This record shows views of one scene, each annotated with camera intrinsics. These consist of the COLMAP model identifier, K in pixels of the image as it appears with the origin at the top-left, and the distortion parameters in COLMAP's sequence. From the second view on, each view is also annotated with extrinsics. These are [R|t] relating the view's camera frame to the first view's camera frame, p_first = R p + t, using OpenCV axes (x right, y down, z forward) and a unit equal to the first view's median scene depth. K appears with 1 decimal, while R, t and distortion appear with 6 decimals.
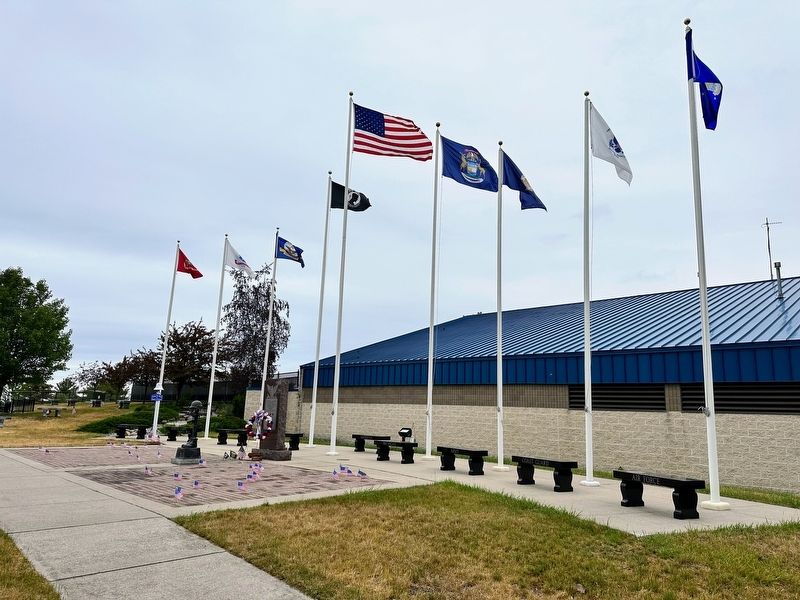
lens RADIAL K [[551.5, 0, 400.0], [0, 551.5, 300.0], [0, 0, 1]] dist [0.007709, -0.003772]
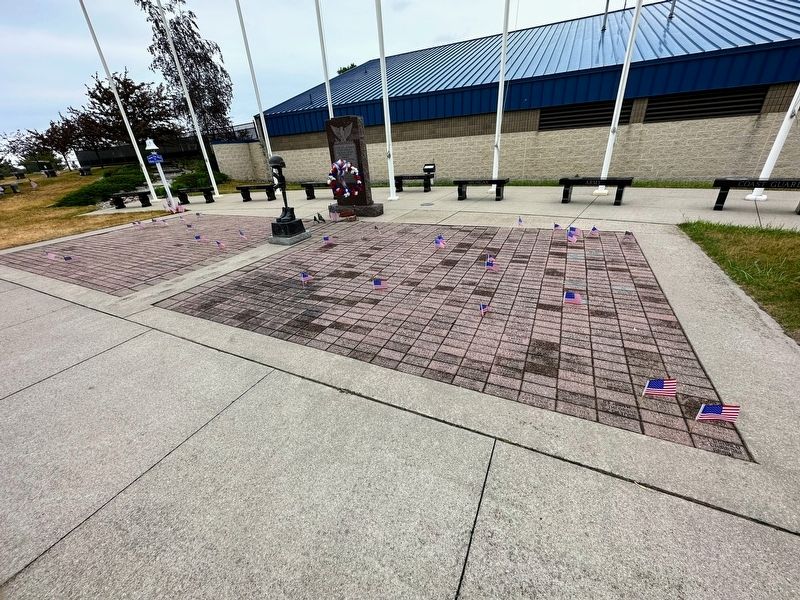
lens RADIAL K [[315.6, 0, 400.0], [0, 315.6, 300.0], [0, 0, 1]] dist [0.006522, -0.000464]
pose [[0.942767, -0.224739, 0.246340, -0.160125], [0.030553, 0.793865, 0.607326, 0.038872], [-0.332051, -0.565040, 0.755296, 0.238115]]
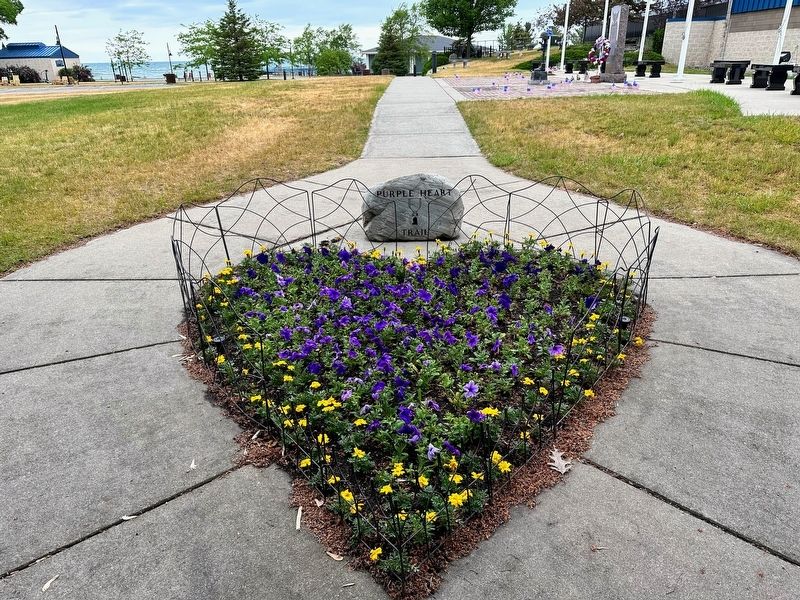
lens RADIAL K [[551.5, 0, 400.0], [0, 551.5, 300.0], [0, 0, 1]] dist [0.007709, -0.003772]
pose [[0.724038, 0.243203, -0.645462, 0.176653], [0.180592, 0.836295, 0.517684, -0.027871], [0.665699, -0.491389, 0.561589, -0.165832]]
